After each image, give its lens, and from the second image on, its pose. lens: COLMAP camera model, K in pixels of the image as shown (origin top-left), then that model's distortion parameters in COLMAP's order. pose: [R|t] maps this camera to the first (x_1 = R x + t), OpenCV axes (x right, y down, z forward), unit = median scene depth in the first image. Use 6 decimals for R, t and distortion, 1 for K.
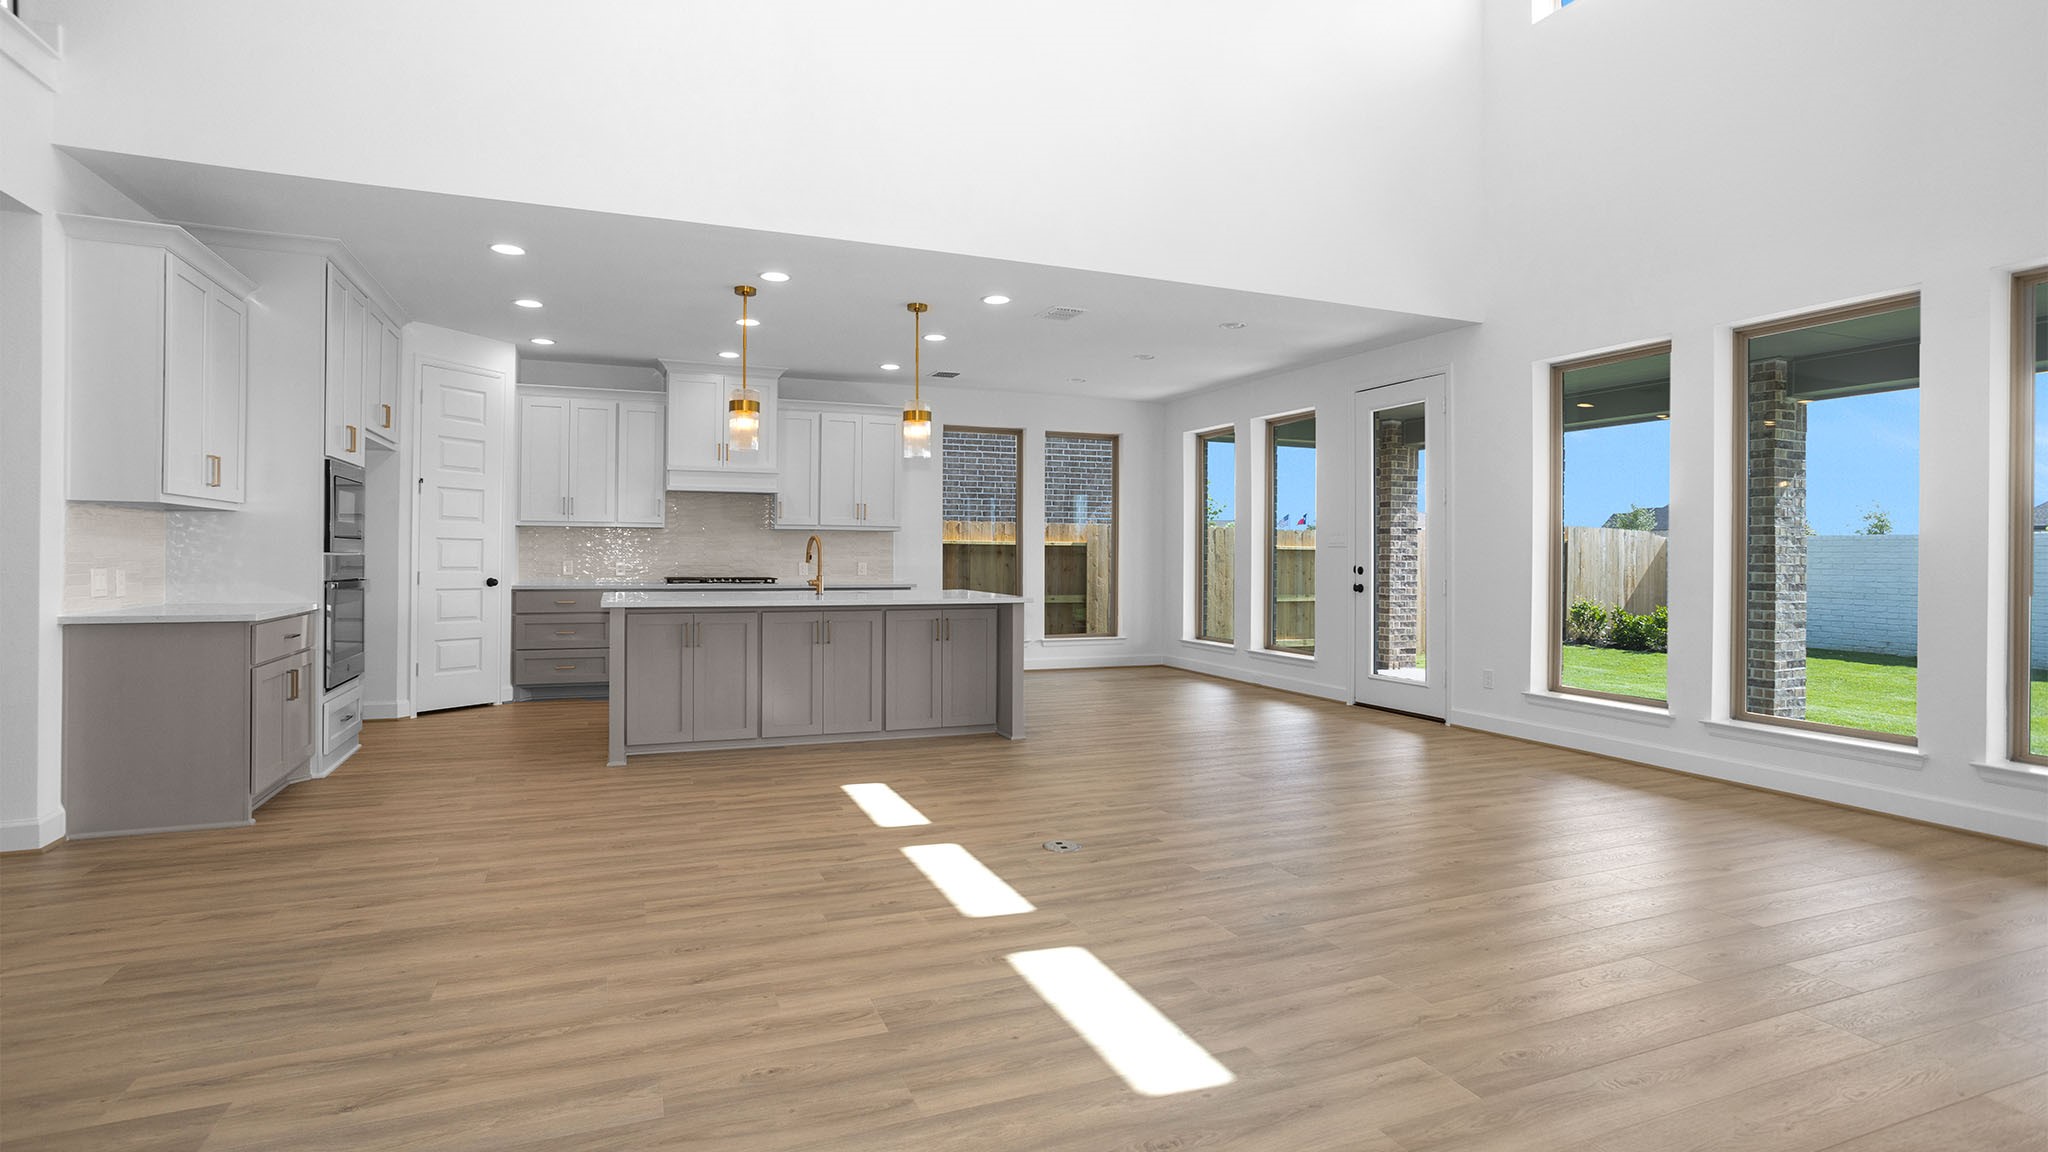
lens RADIAL K [[988.3, 0, 1014.9], [0, 988.3, 566.3], [0, 0, 1]] dist [-0.027821, 0.001263]
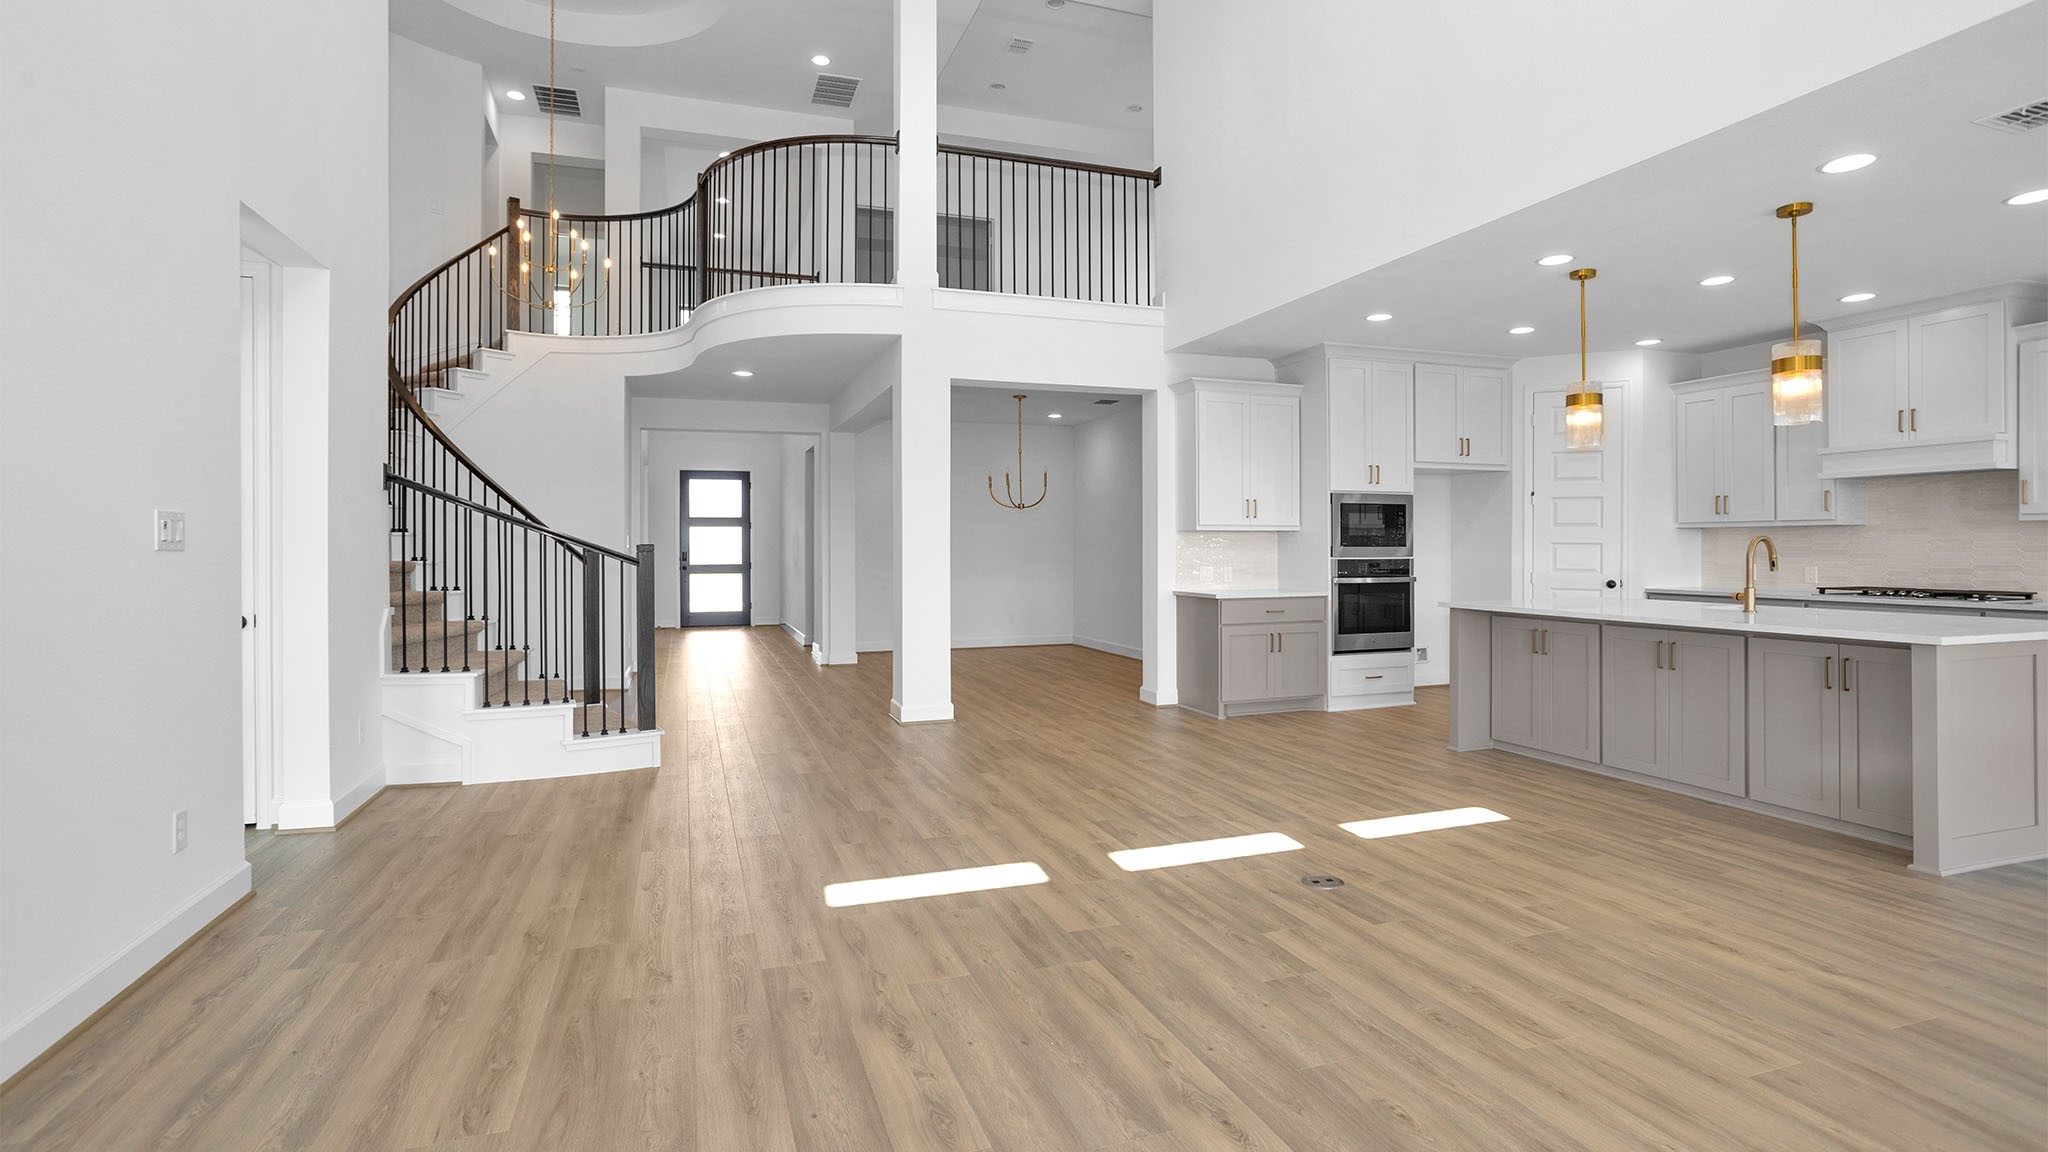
lens RADIAL K [[988.3, 0, 1018.9], [0, 988.3, 560.5], [0, 0, 1]] dist [-0.027821, 0.001263]
pose [[-0.059848, 0.005434, -0.998193, 1.115003], [-0.009136, 0.999940, 0.005991, -0.020520], [0.998166, 0.009478, -0.059794, 0.882506]]
